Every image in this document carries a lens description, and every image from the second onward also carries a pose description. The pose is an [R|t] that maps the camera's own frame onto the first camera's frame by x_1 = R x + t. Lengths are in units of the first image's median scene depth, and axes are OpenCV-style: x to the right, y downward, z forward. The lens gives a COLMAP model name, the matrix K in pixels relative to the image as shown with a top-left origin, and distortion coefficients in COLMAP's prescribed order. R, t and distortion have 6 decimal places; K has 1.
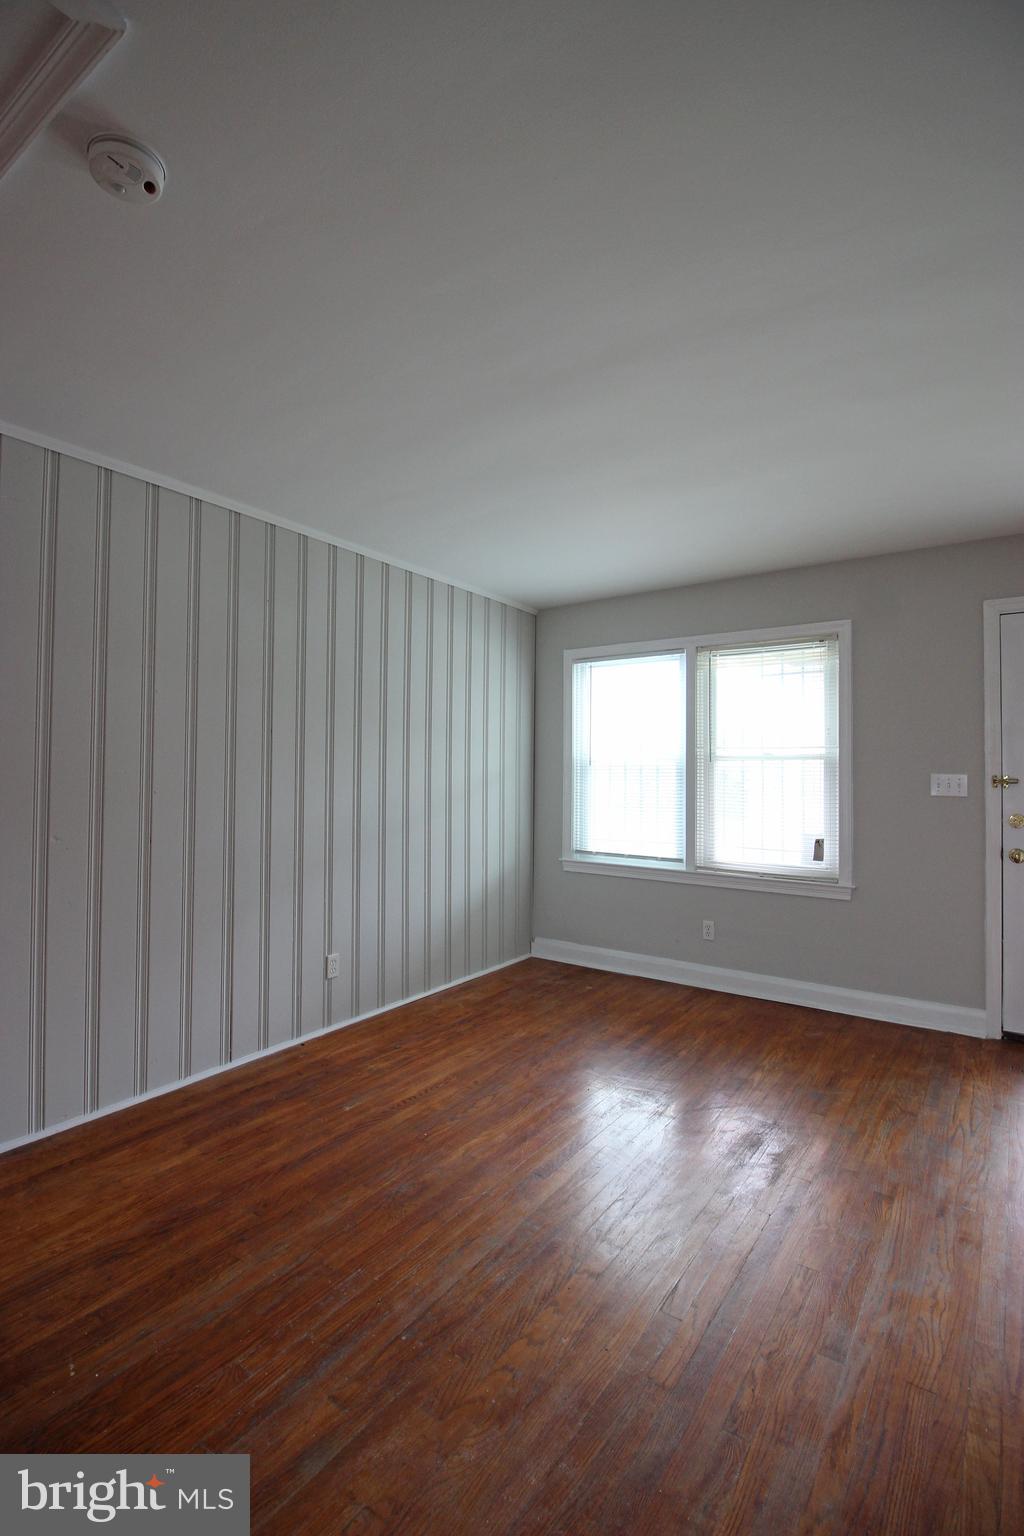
lens RADIAL K [[711.8, 0, 518.2], [0, 711.8, 762.5], [0, 0, 1]] dist [-0.001177, -0.009078]
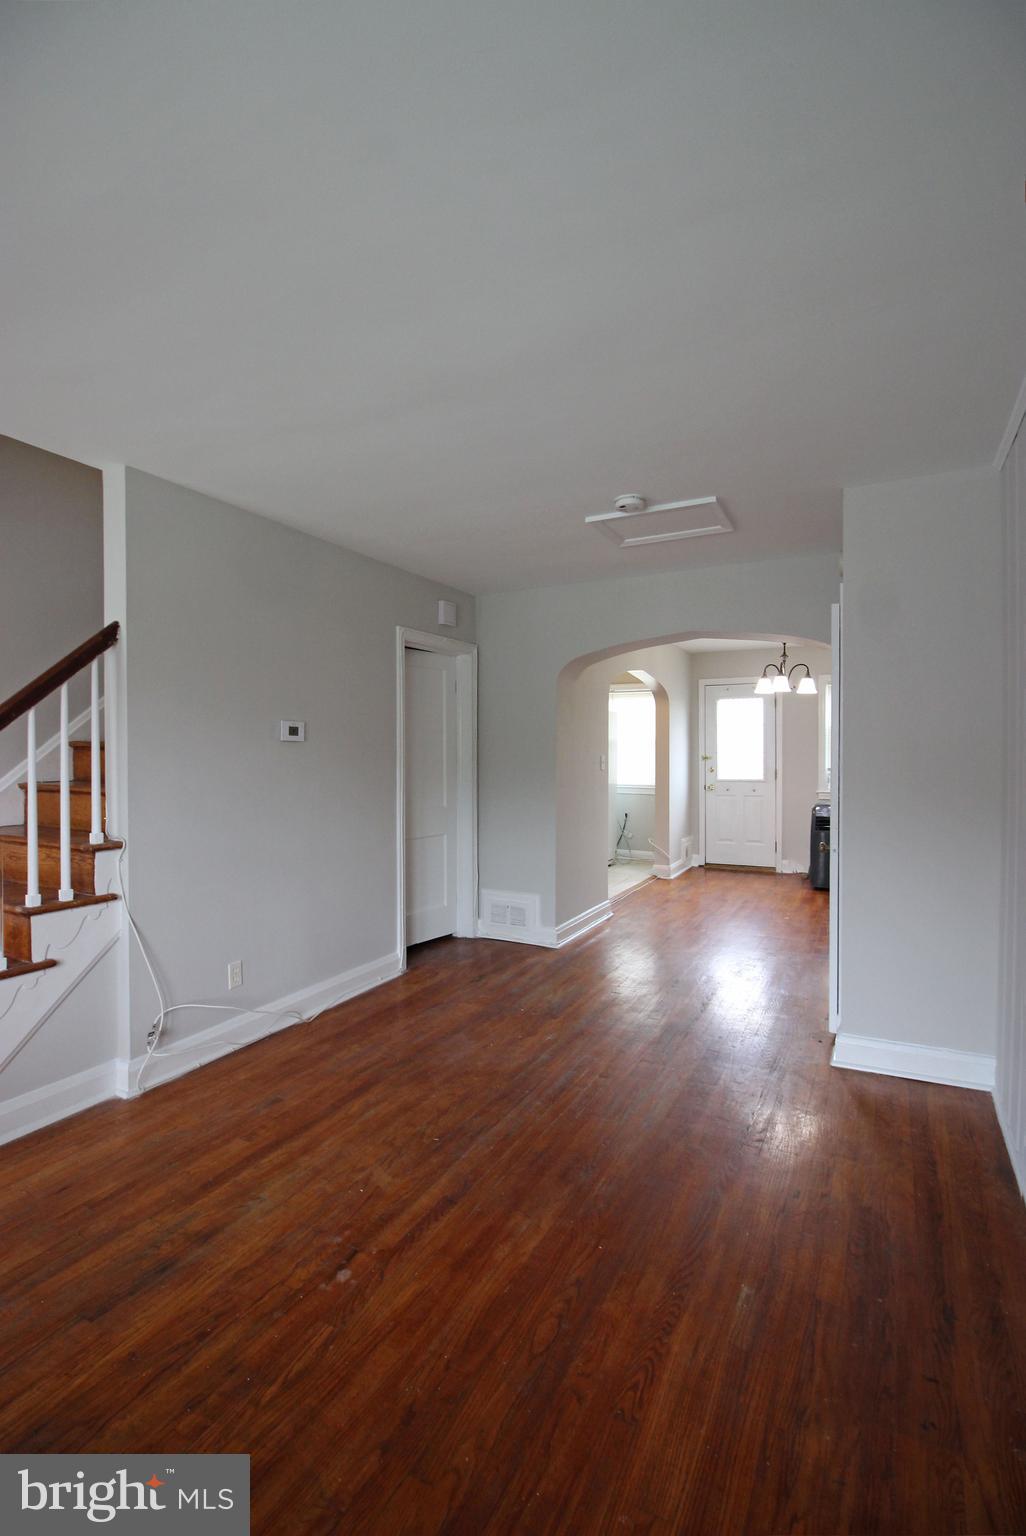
lens RADIAL K [[711.8, 0, 517.7], [0, 711.8, 759.5], [0, 0, 1]] dist [-0.001177, -0.009078]
pose [[-0.991708, -0.003816, -0.128452, 0.036593], [-0.003417, 0.999989, -0.003330, 0.004367], [0.128464, -0.002863, -0.991710, 1.122504]]
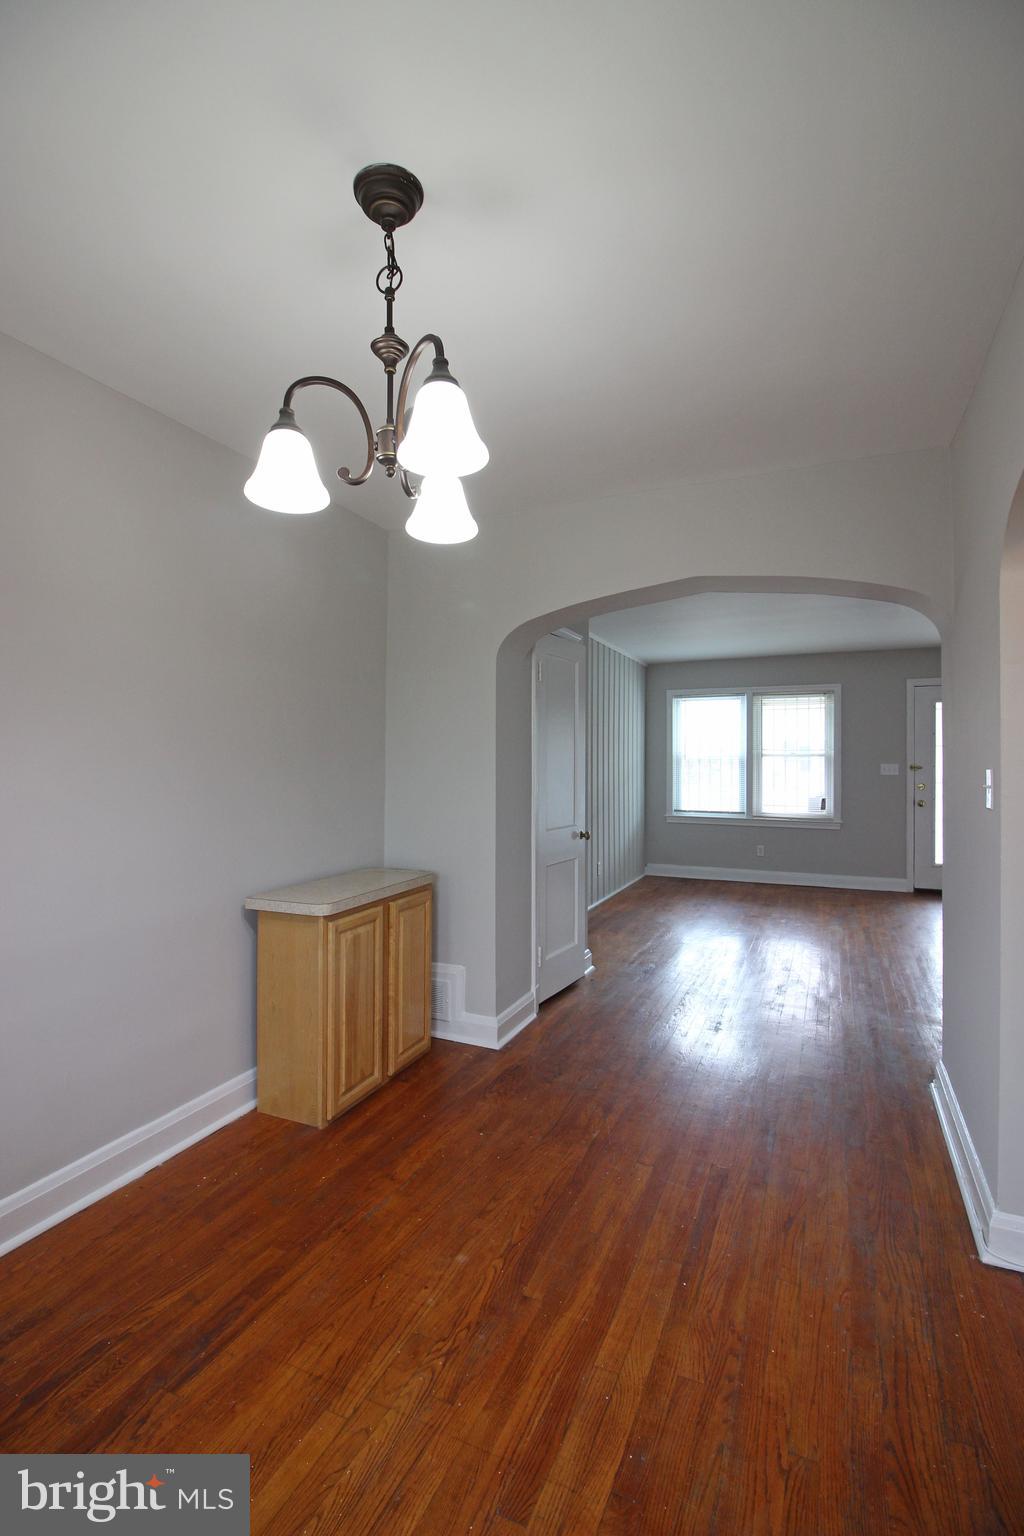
lens RADIAL K [[711.8, 0, 518.4], [0, 711.8, 766.2], [0, 0, 1]] dist [-0.001177, -0.009078]
pose [[0.980313, -0.006622, 0.197337, -0.752260], [0.002100, 0.999731, 0.023113, -0.023976], [-0.197437, -0.022244, 0.980063, -0.701641]]
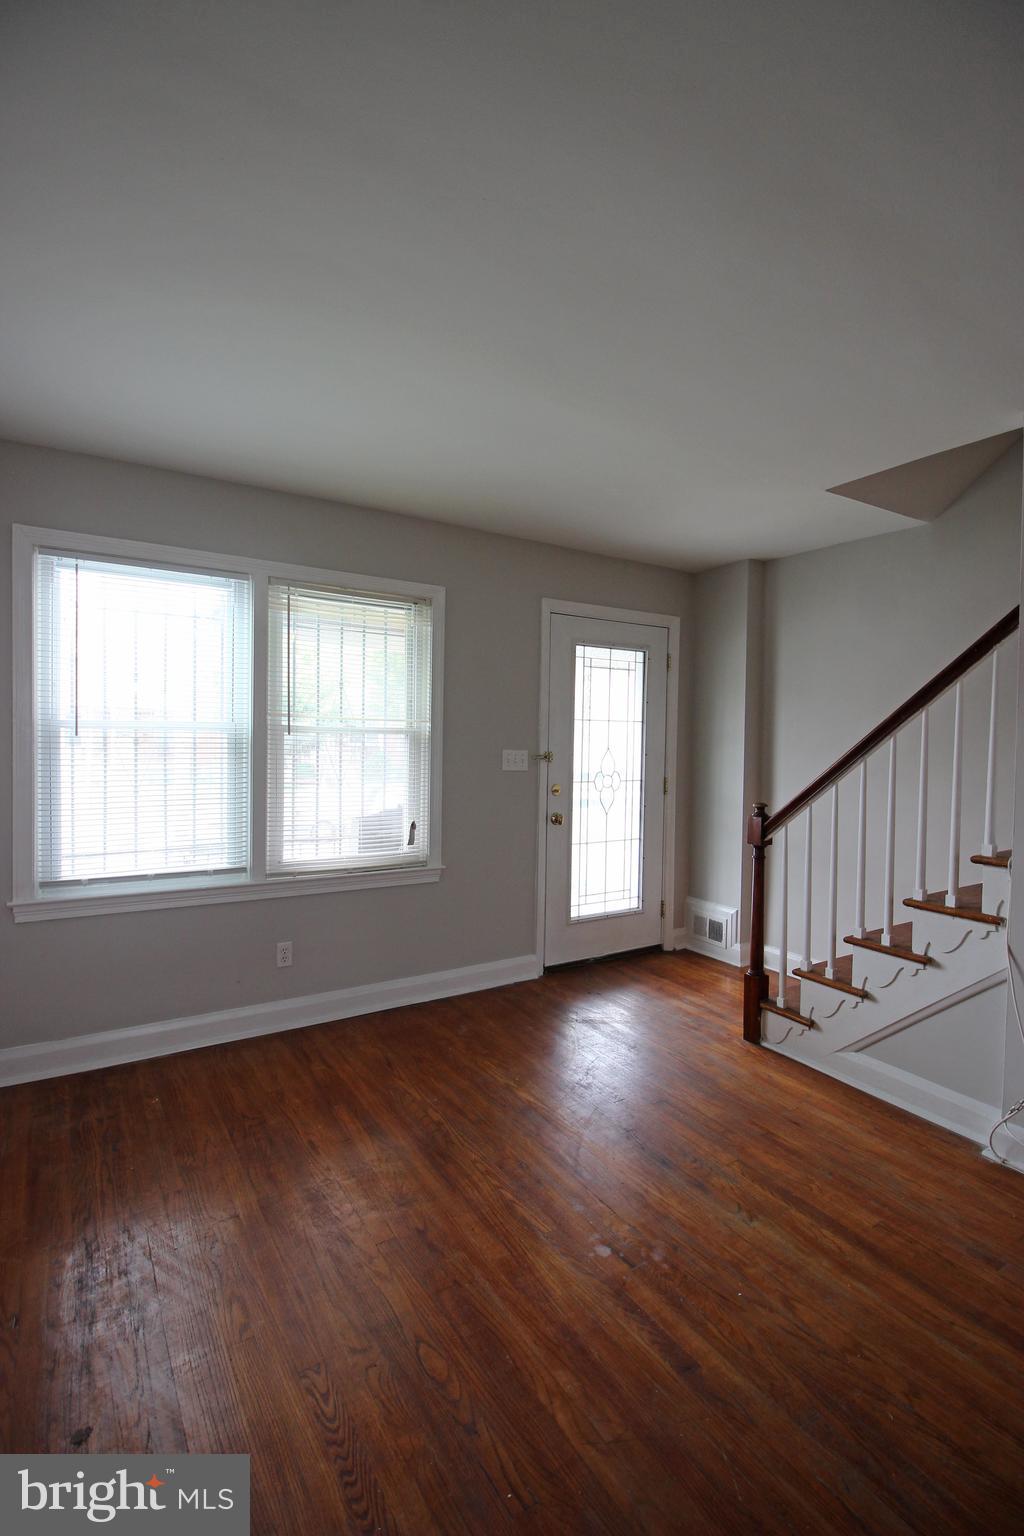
lens RADIAL K [[711.8, 0, 518.4], [0, 711.8, 759.8], [0, 0, 1]] dist [-0.001177, -0.009078]
pose [[0.375906, -0.026521, 0.926278, -0.371825], [-0.028816, 0.998772, 0.040291, -0.012096], [-0.926210, -0.041837, 0.374681, 0.534813]]
